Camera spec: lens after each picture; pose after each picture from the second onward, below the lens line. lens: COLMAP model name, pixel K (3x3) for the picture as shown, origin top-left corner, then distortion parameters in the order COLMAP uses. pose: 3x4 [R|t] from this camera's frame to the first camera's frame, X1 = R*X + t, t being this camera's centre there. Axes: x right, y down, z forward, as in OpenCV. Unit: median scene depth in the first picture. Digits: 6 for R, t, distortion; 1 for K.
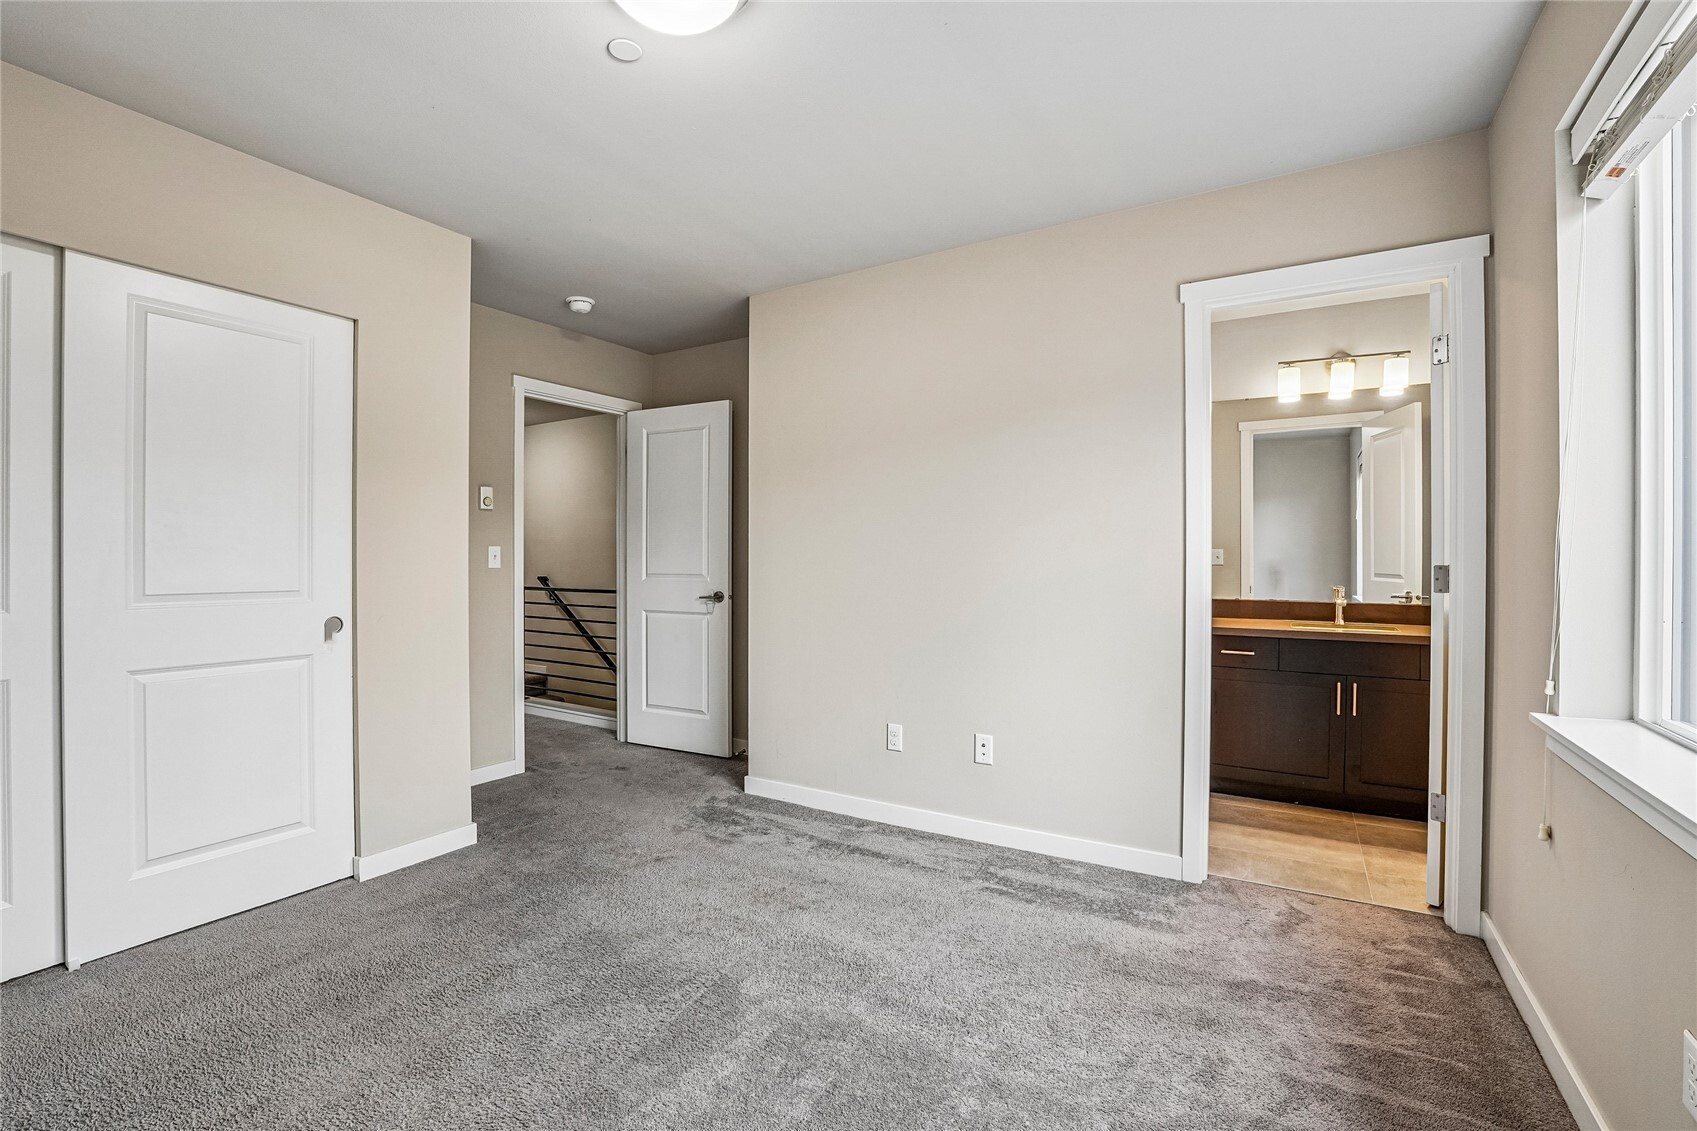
lens RADIAL K [[736.8, 0, 848.5], [0, 736.8, 565.5], [0, 0, 1]] dist [-0.027463, -0.000106]
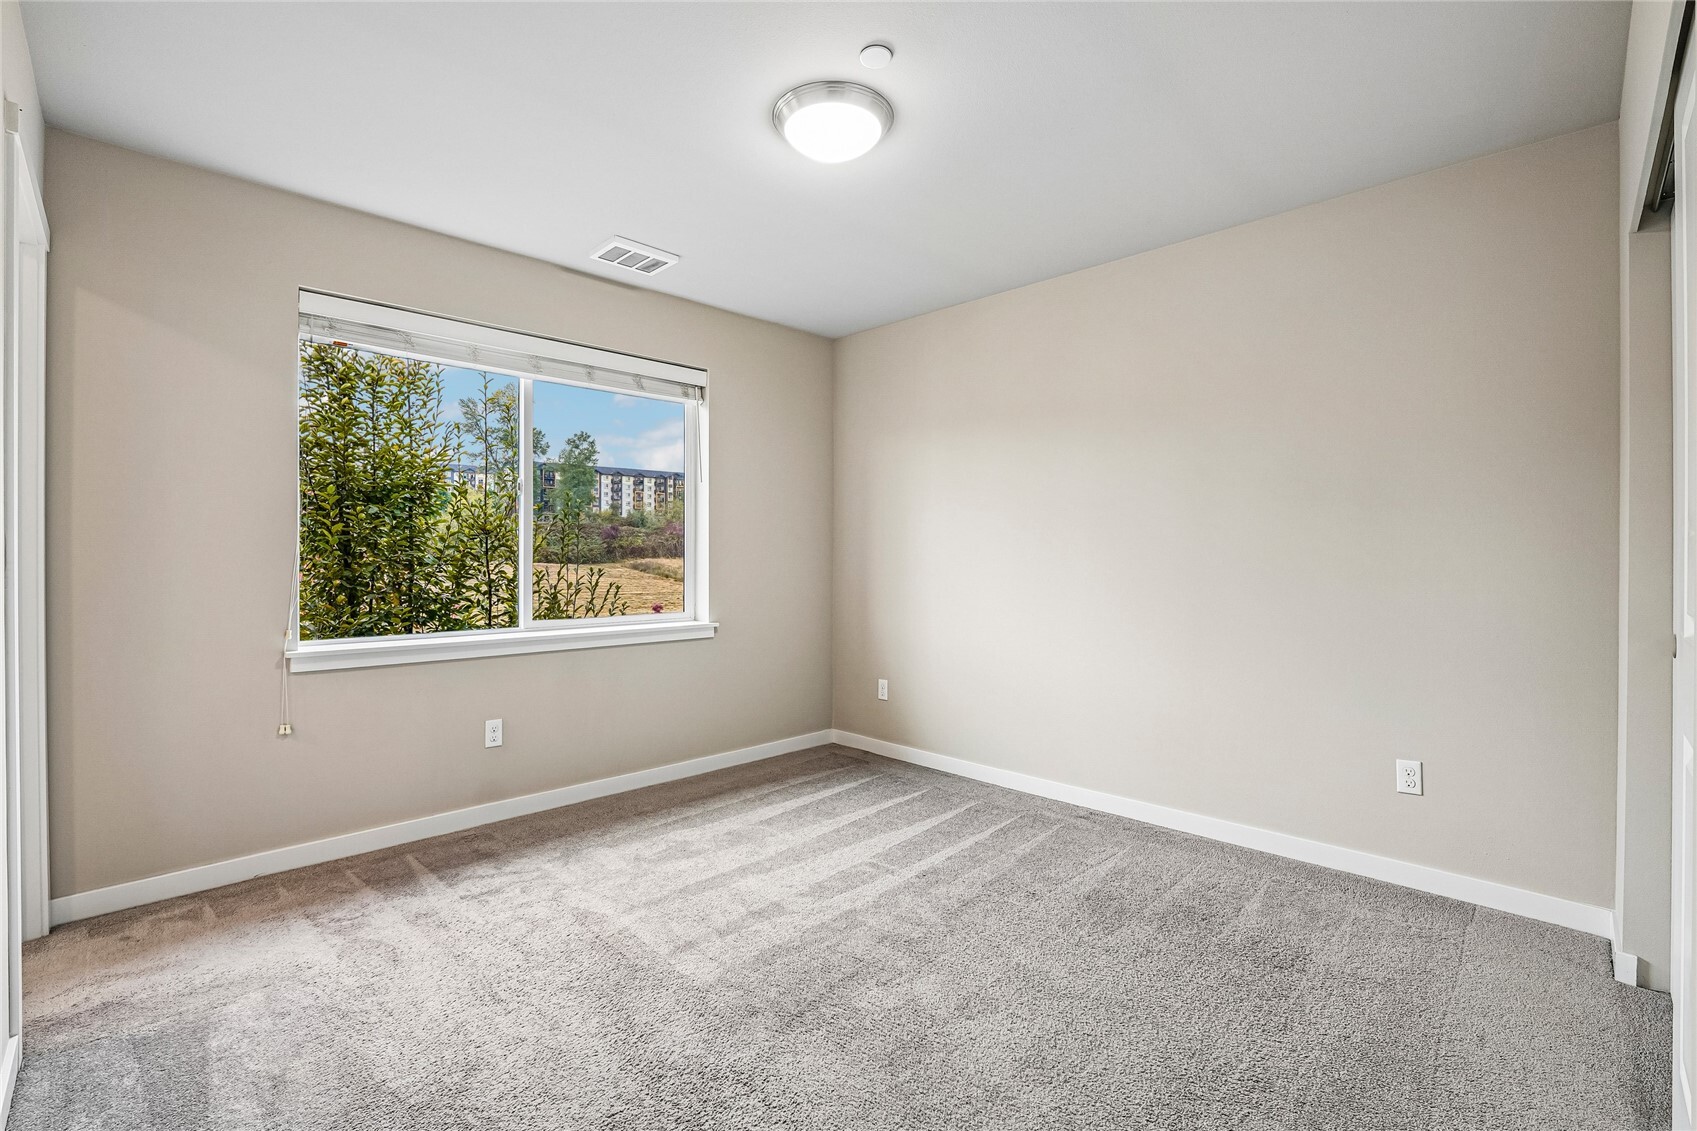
lens RADIAL K [[760.3, 0, 846.5], [0, 760.3, 587.9], [0, 0, 1]] dist [-0.026394, -0.000030]
pose [[-0.974576, -0.004918, 0.224003, -0.223371], [-0.001925, 0.999906, 0.013580, 0.014773], [-0.224048, 0.012803, -0.974494, 0.896488]]
